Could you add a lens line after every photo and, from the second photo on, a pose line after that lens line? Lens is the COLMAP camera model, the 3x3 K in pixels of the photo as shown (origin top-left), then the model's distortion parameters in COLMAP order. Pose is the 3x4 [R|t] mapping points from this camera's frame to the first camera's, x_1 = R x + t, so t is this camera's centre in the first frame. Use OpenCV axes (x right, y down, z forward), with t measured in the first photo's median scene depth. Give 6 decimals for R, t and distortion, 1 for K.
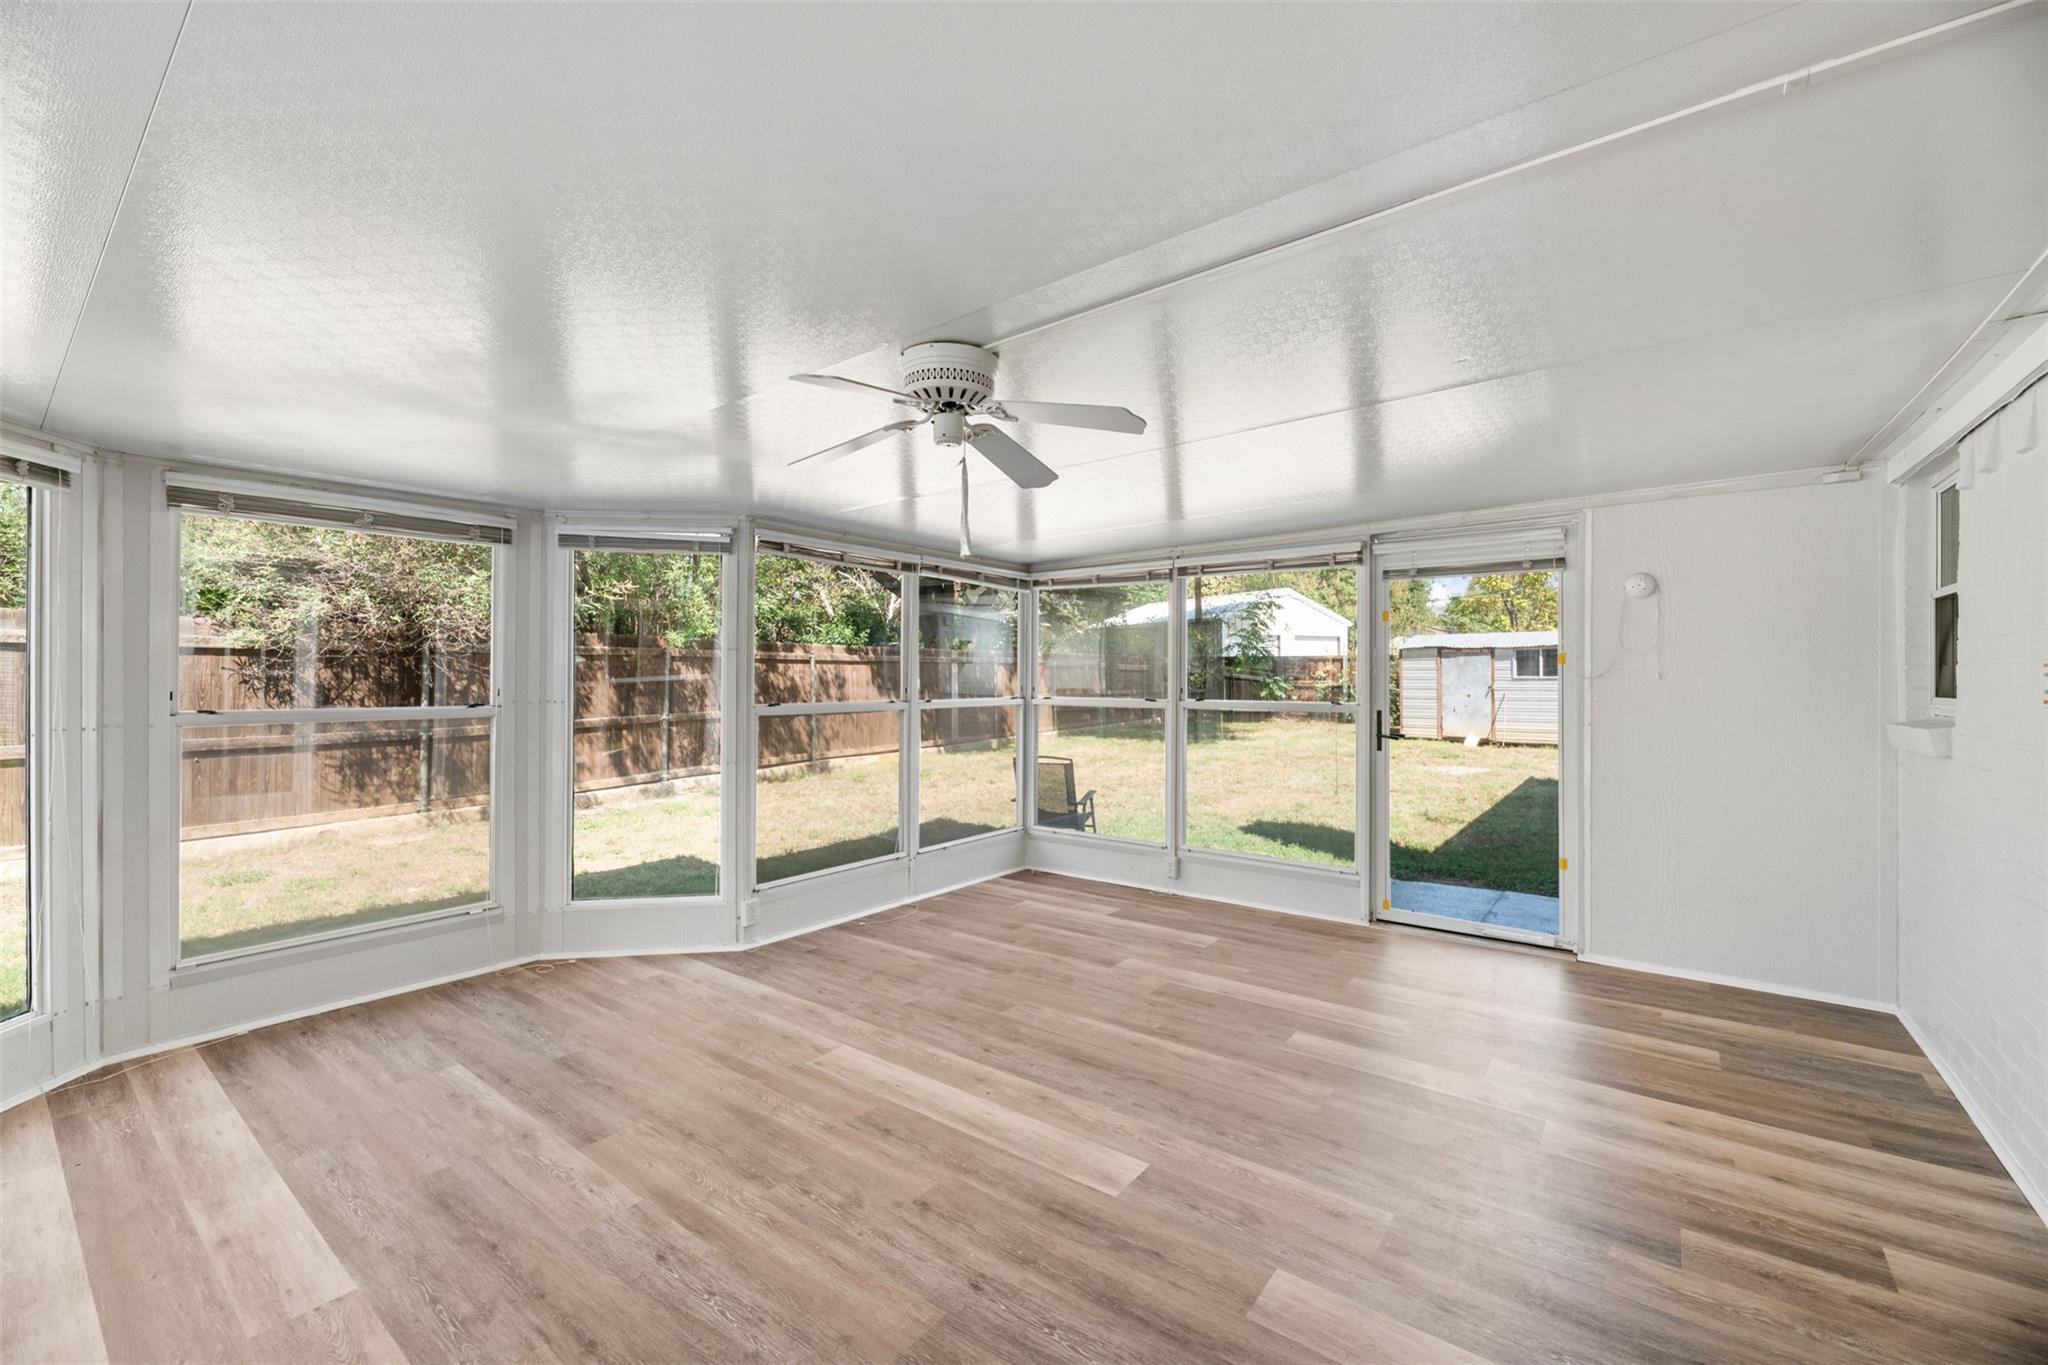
lens RADIAL K [[840.2, 0, 1013.8], [0, 840.2, 674.7], [0, 0, 1]] dist [-0.005404, -0.000717]
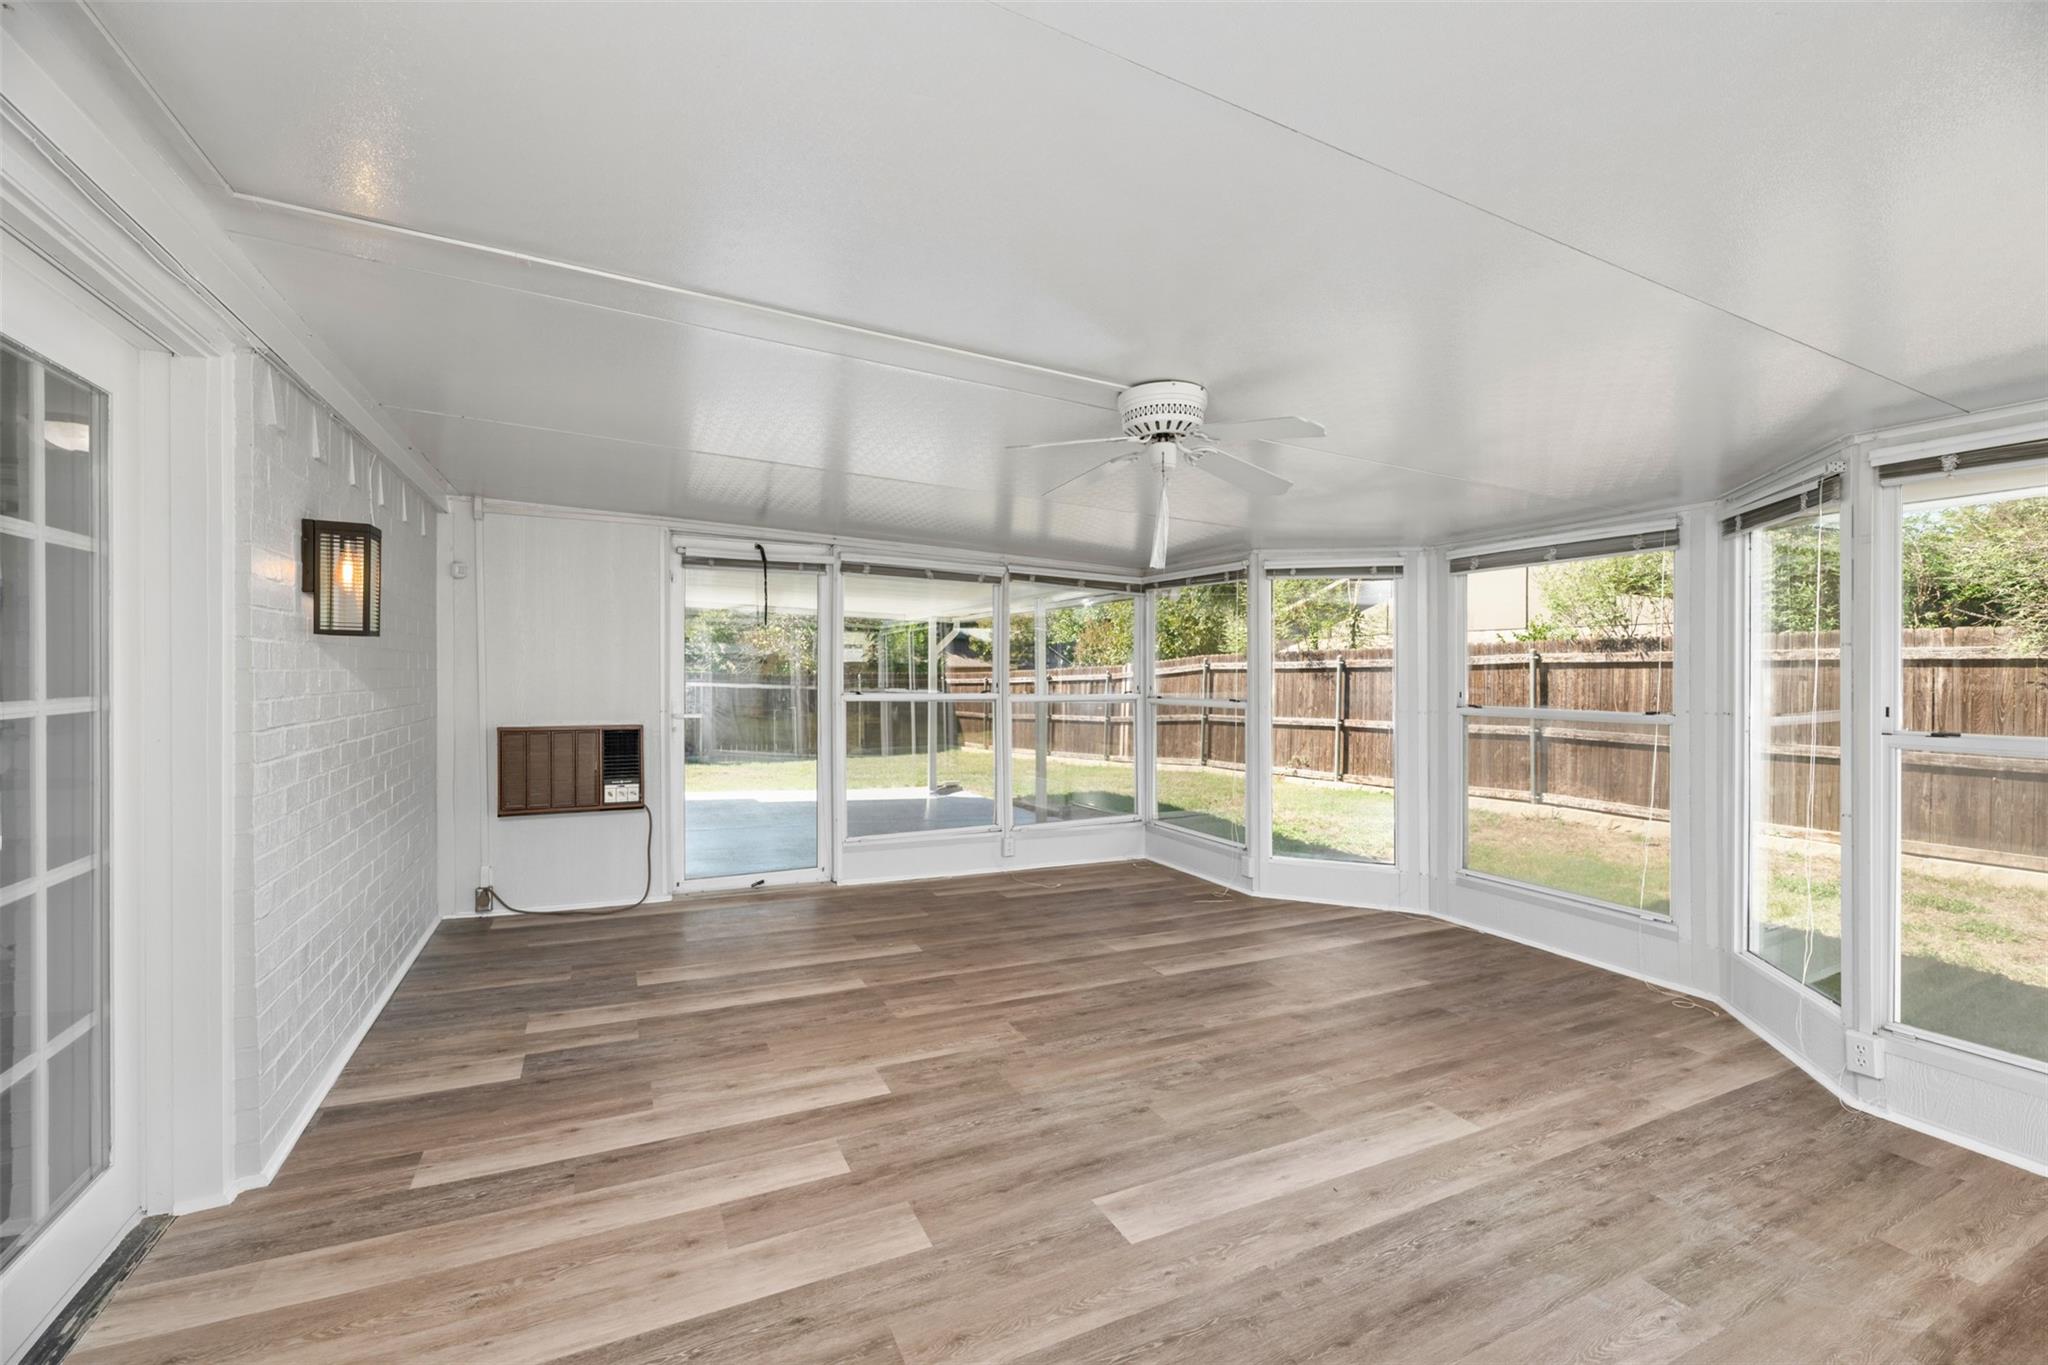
lens RADIAL K [[840.2, 0, 1020.6], [0, 840.2, 682.2], [0, 0, 1]] dist [-0.005404, -0.000717]
pose [[-0.443488, -0.003530, -0.896273, 0.768395], [-0.011616, 0.999931, 0.001810, 0.008448], [0.896205, 0.011214, -0.443499, 0.996062]]
